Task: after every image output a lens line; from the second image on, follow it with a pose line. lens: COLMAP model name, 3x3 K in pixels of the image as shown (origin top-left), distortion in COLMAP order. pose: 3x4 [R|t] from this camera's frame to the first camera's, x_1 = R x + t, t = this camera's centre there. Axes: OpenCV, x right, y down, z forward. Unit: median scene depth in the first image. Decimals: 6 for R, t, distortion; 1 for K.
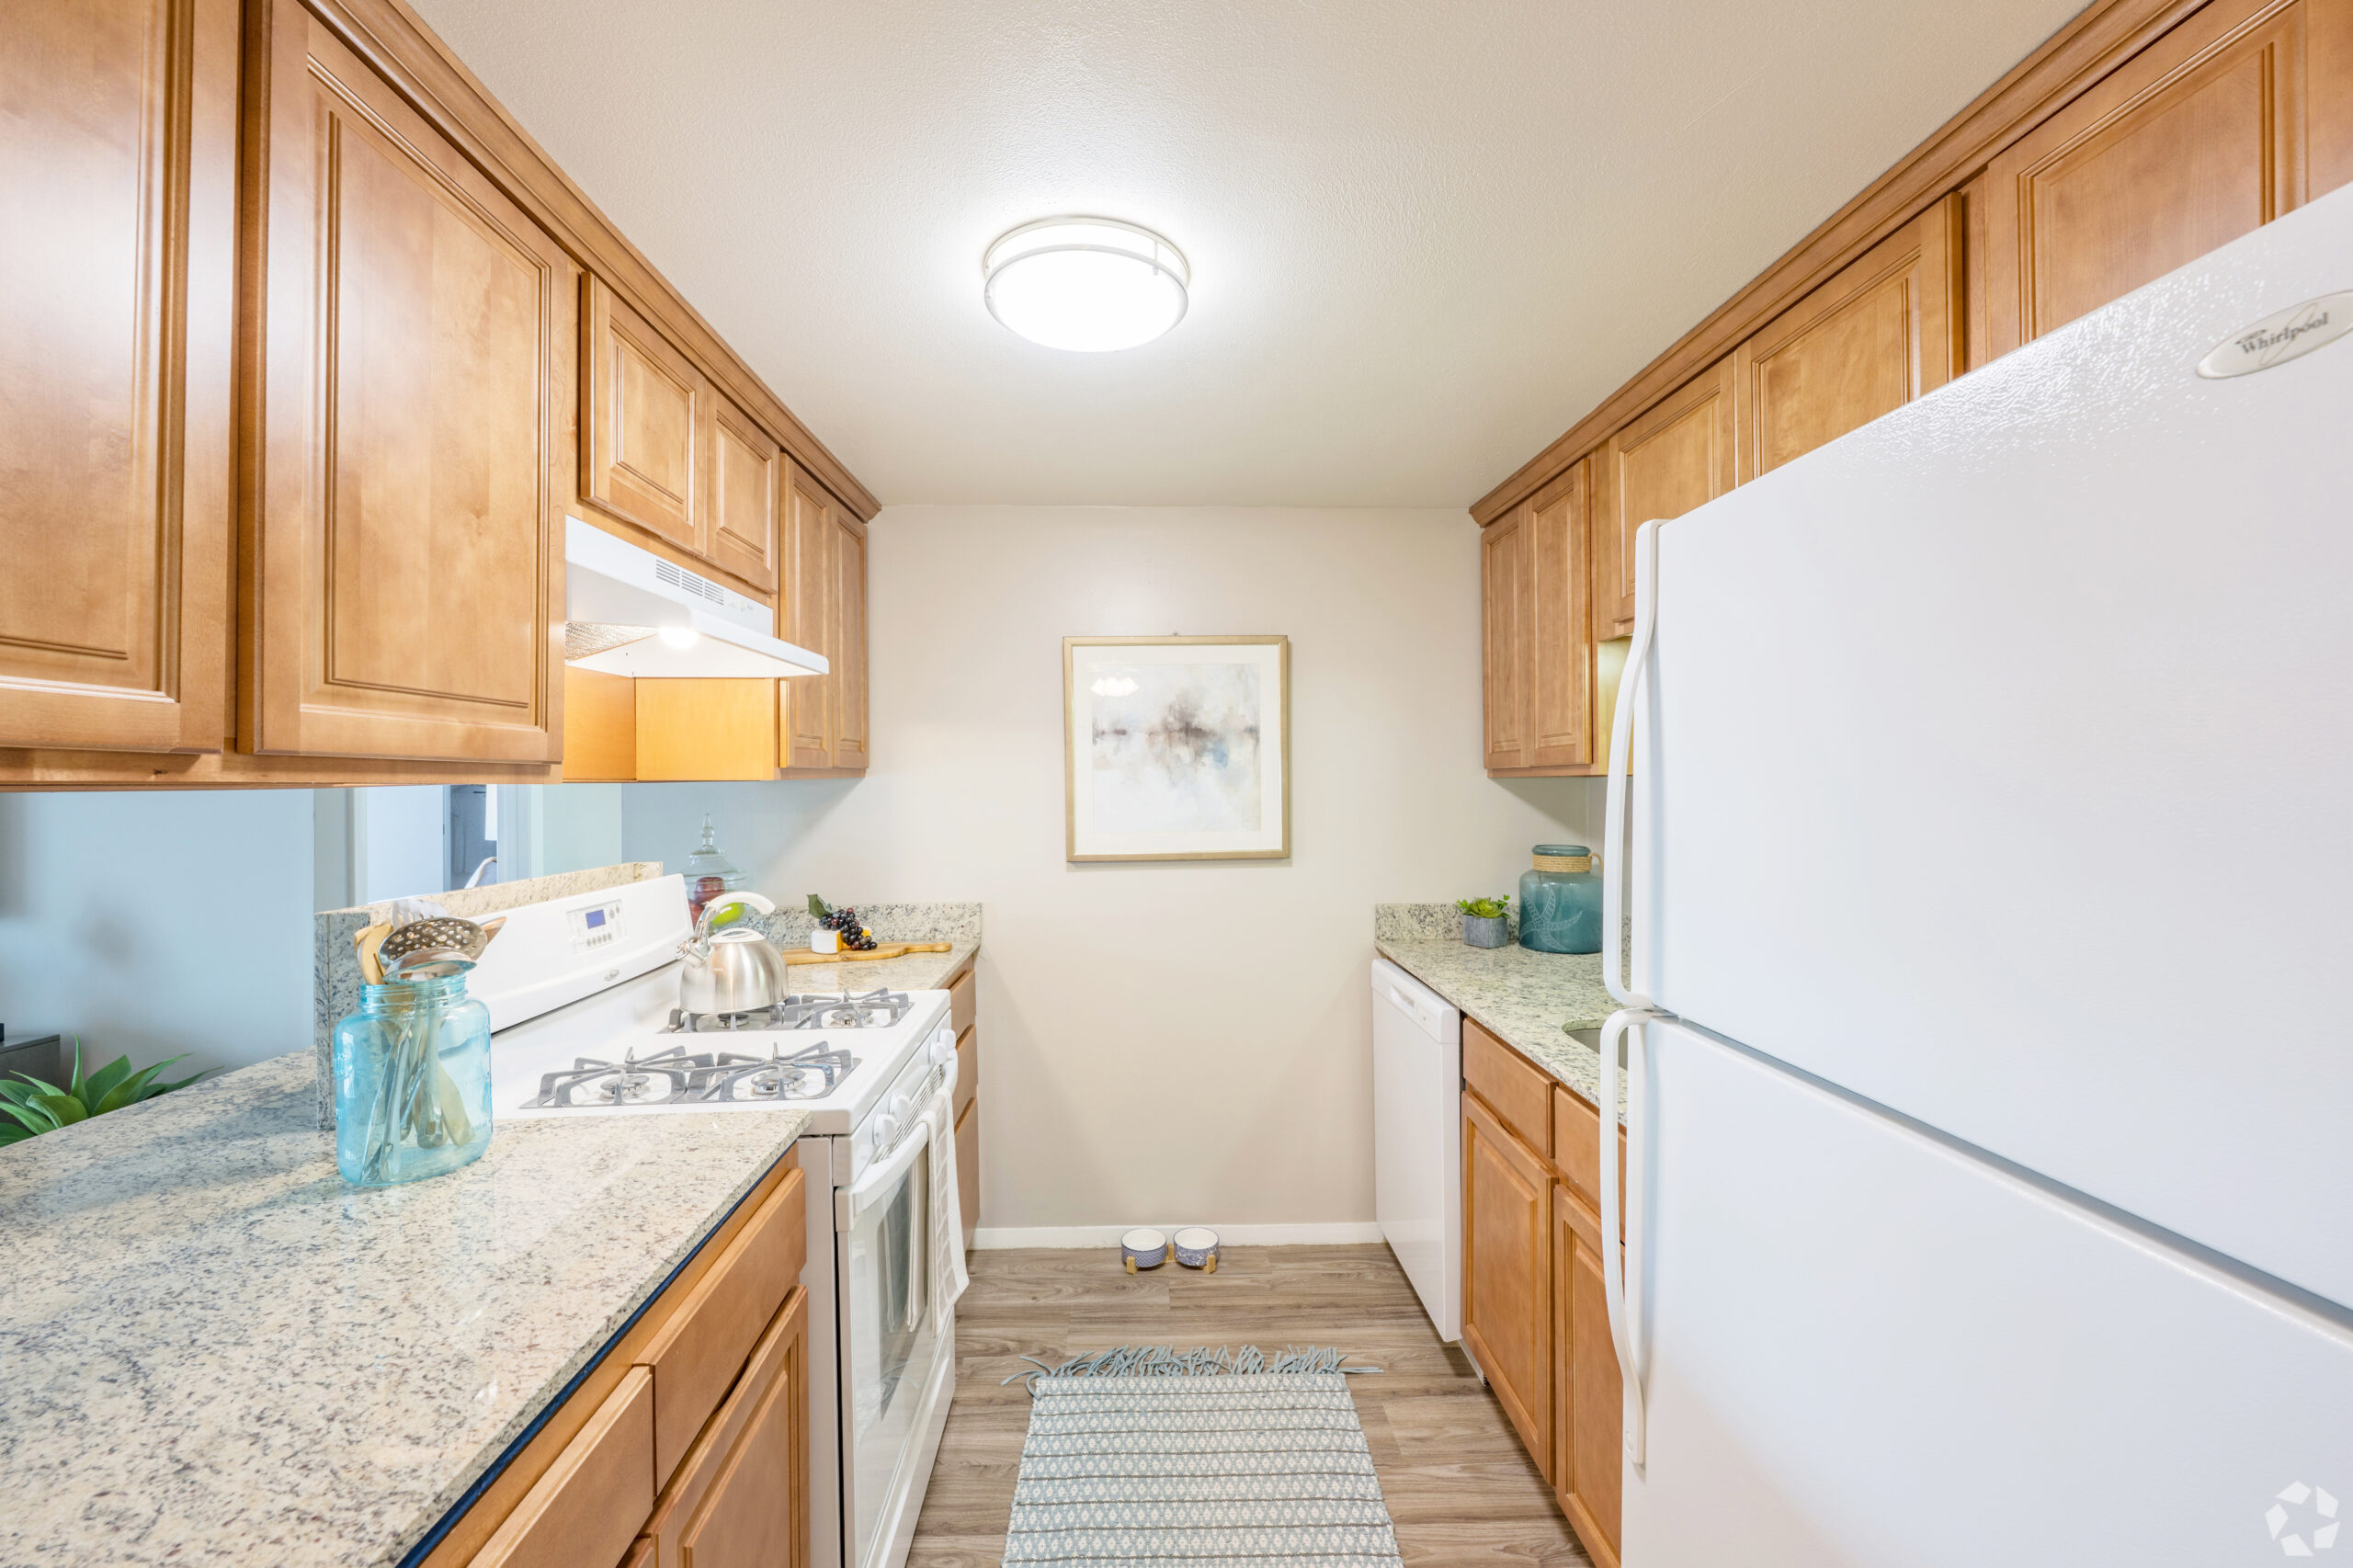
lens RADIAL K [[936.6, 0, 1151.9], [0, 936.6, 782.0], [0, 0, 1]] dist [-0.000791, -0.000032]
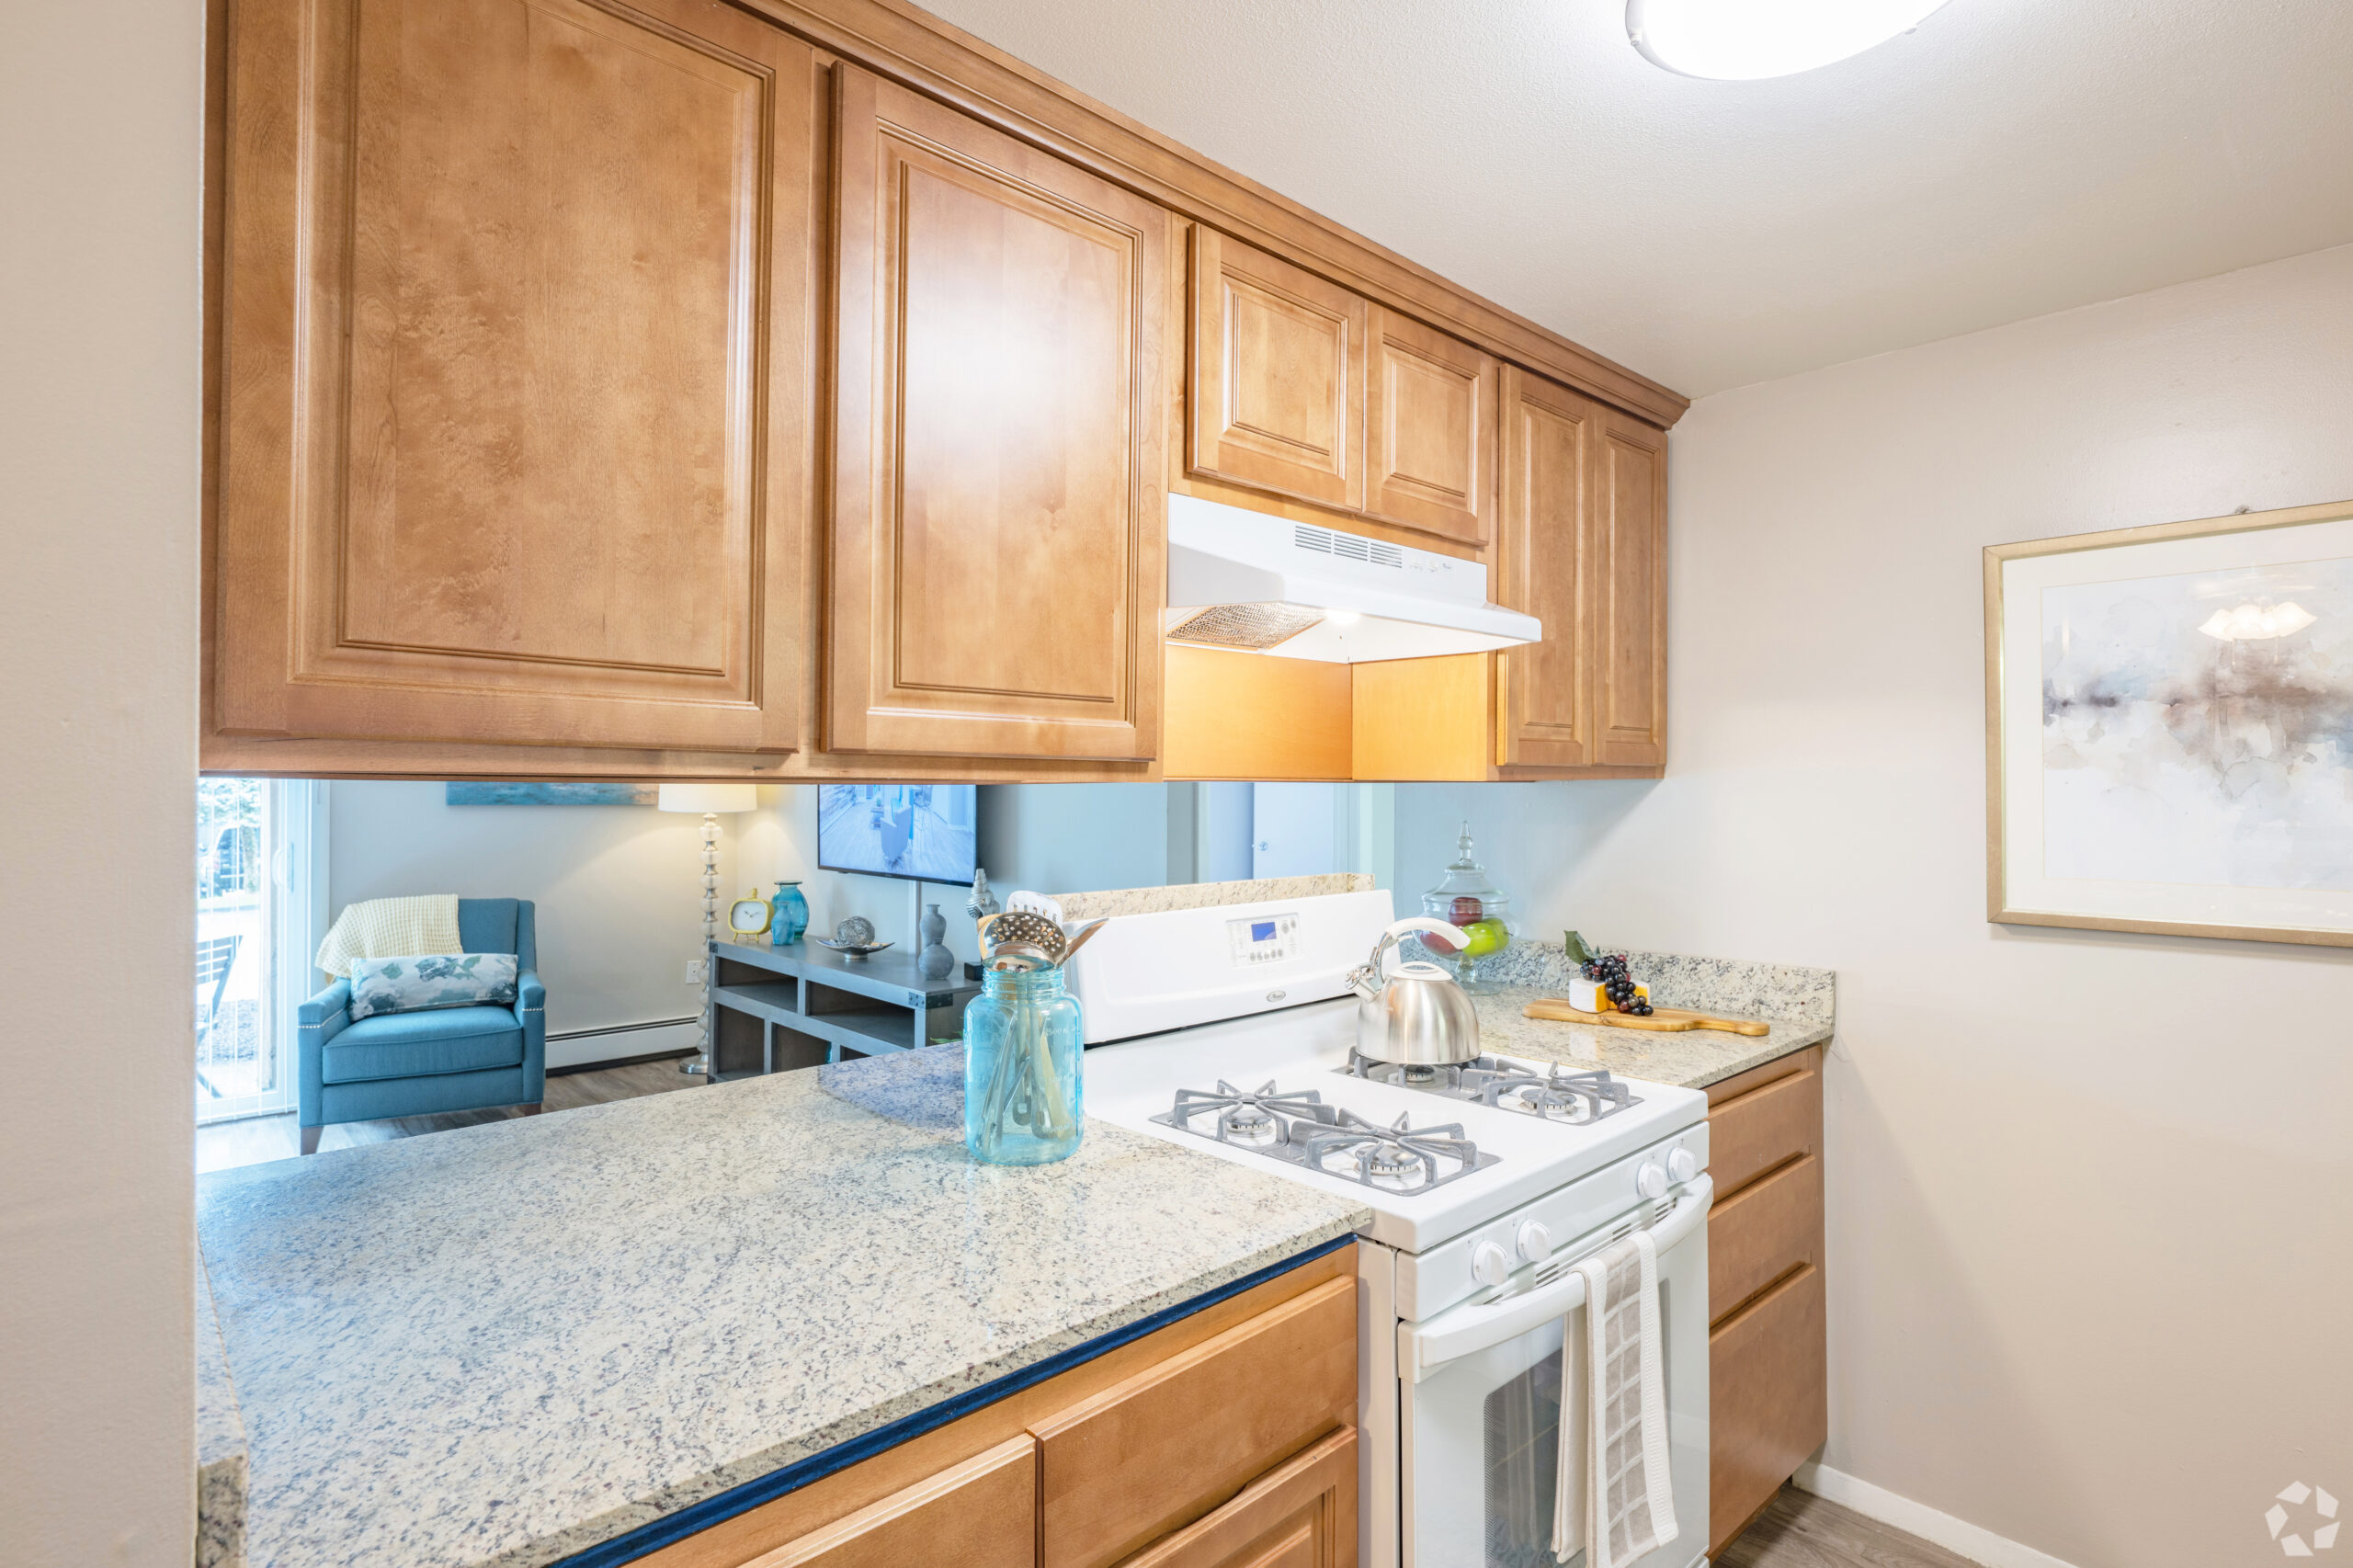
lens RADIAL K [[1153.4, 0, 1176.5], [0, 1153.4, 784.0], [0, 0, 1]] dist [0.000505, -0.000203]
pose [[0.661497, 0.010724, -0.749871, 0.233301], [-0.010876, 0.999930, 0.004706, -0.001643], [0.749869, 0.005043, 0.661567, 0.240611]]
